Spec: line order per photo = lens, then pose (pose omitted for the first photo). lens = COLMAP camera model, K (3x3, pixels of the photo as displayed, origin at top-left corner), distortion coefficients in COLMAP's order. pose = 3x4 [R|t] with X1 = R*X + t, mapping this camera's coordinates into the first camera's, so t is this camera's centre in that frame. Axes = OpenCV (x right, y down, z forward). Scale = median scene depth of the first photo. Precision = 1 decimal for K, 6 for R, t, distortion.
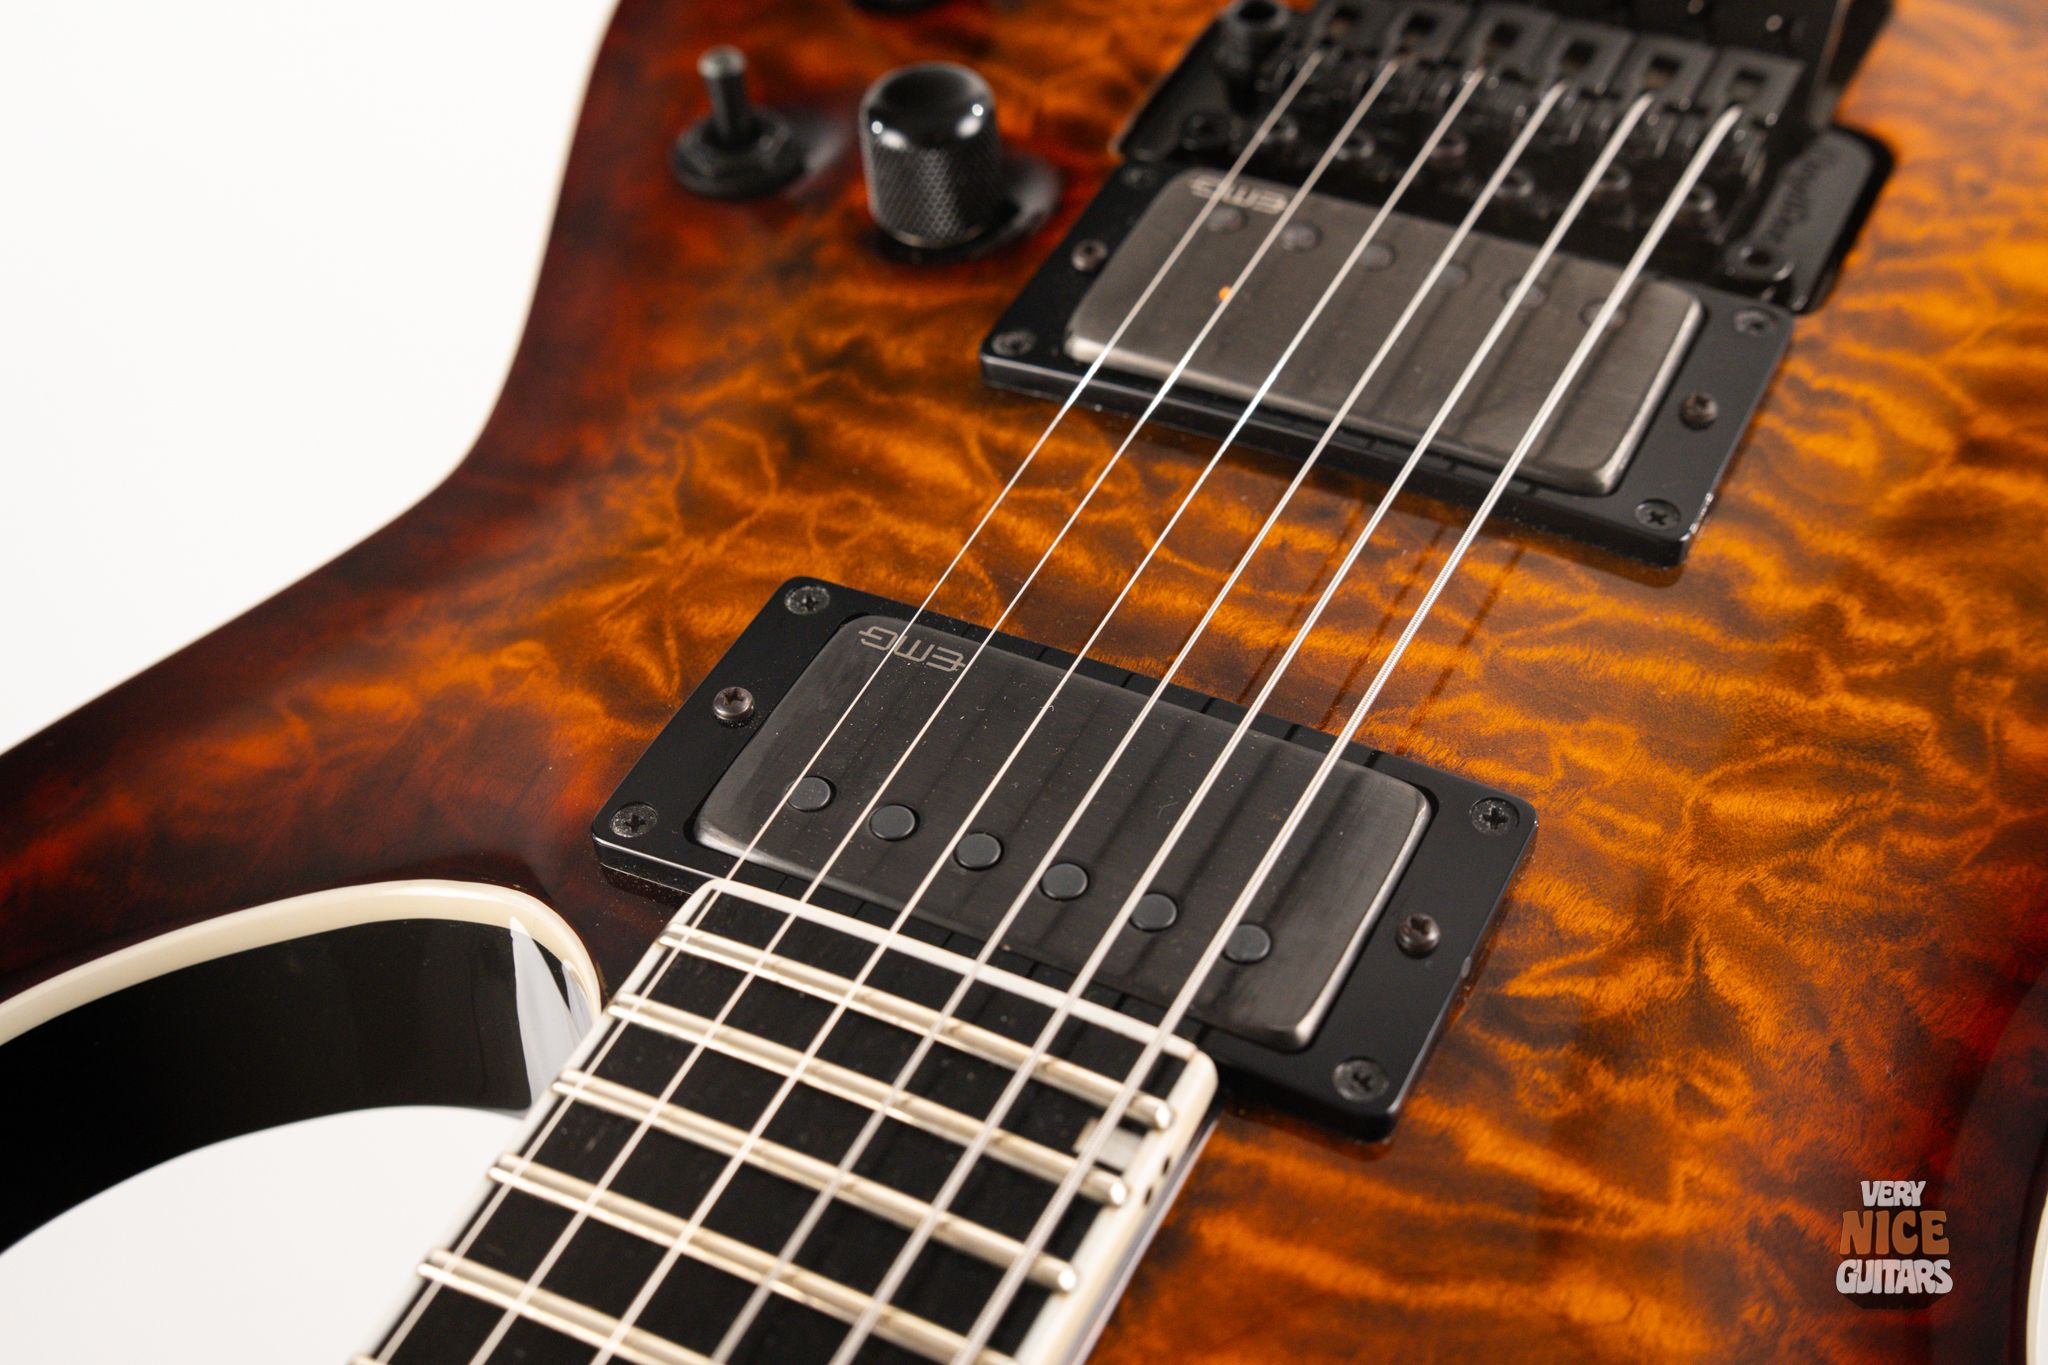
lens RADIAL K [[2946.3, 0, 1036.7], [0, 2946.3, 682.7], [0, 0, 1]] dist [0.059636, -0.095455]
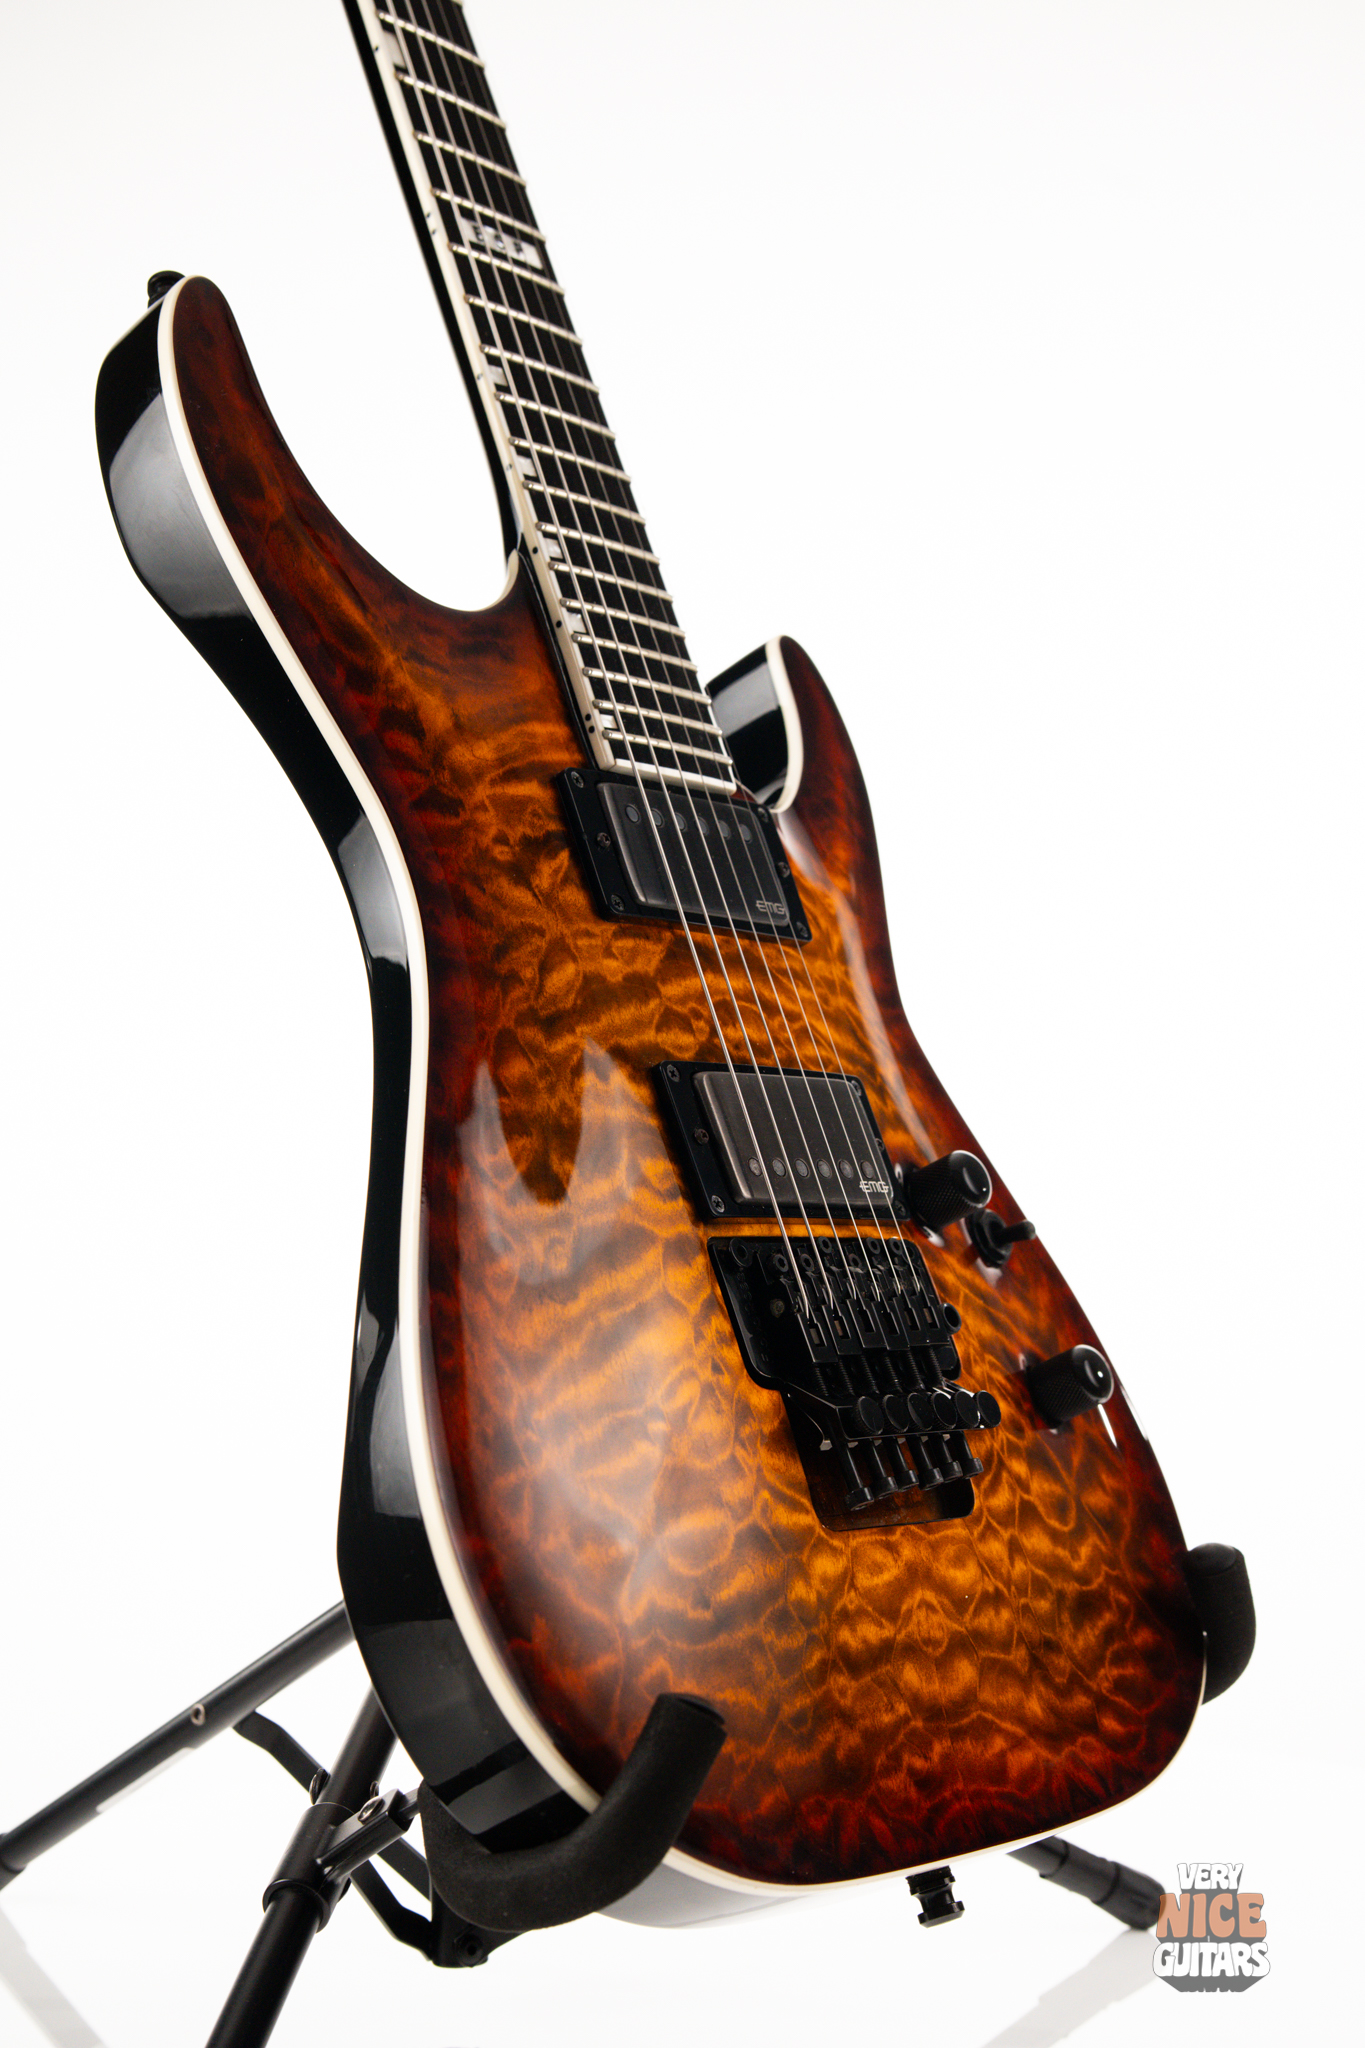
lens RADIAL K [[2912.4, 0, 696.6], [0, 2912.4, 1025.2], [0, 0, 1]] dist [0.089747, -0.269505]
pose [[-0.463041, 0.369546, -0.805624, 2.094483], [-0.880194, -0.298549, 0.368954, -0.932653], [-0.104173, 0.879946, 0.463512, -0.087315]]
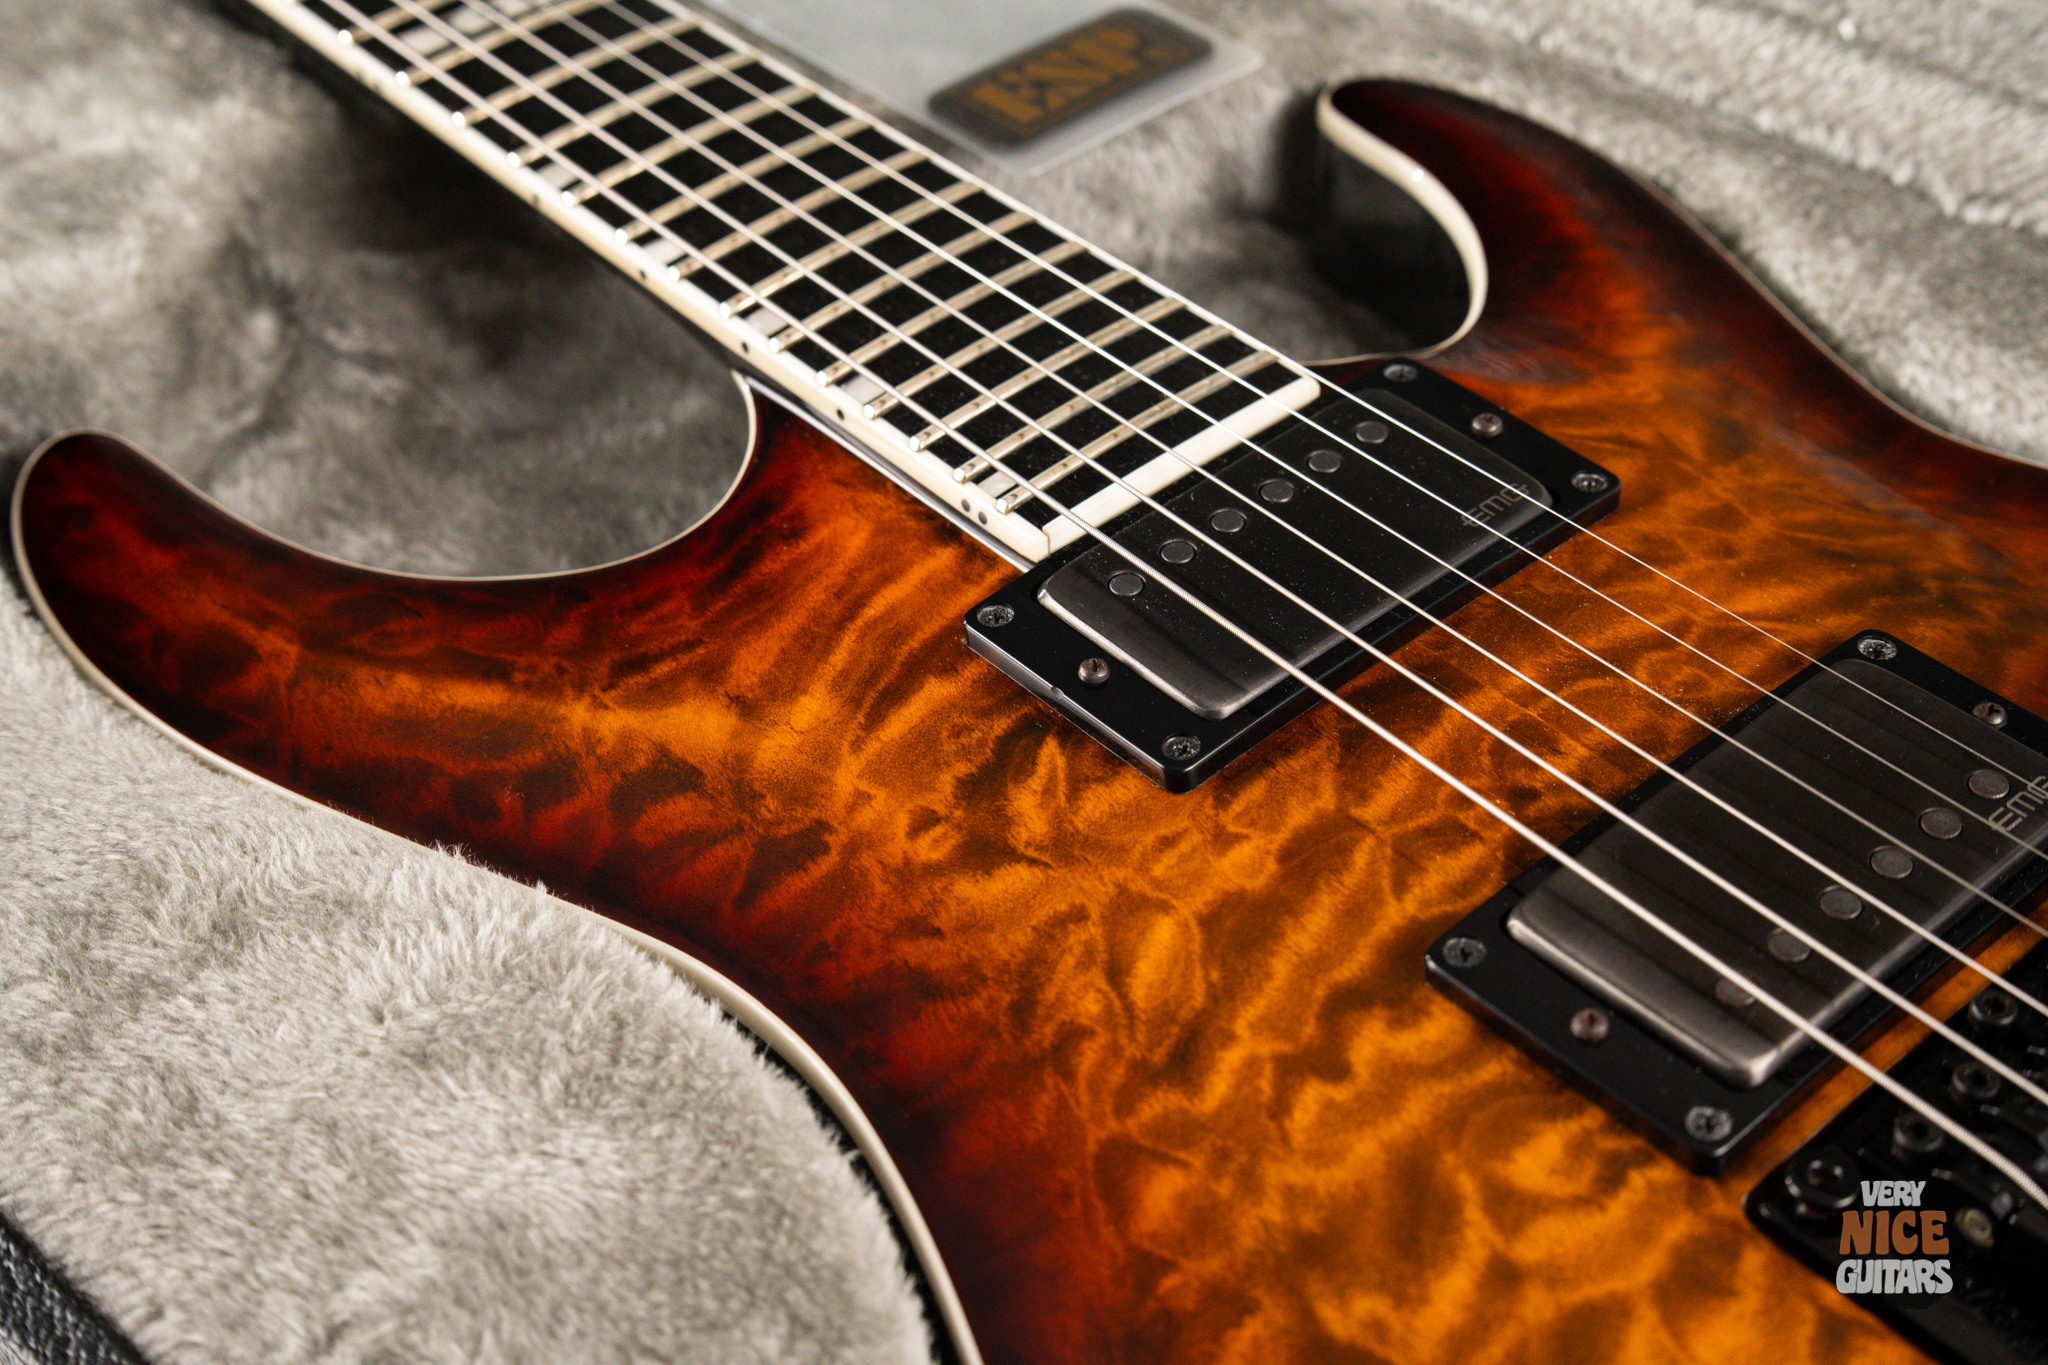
lens RADIAL K [[2922.1, 0, 1008.3], [0, 2922.1, 686.0], [0, 0, 1]] dist [0.080228, -0.223227]
pose [[-0.373990, 0.664802, -0.646660, 0.934781], [-0.615511, 0.343647, 0.709263, -0.774997], [0.693742, 0.663284, 0.280672, 0.542471]]
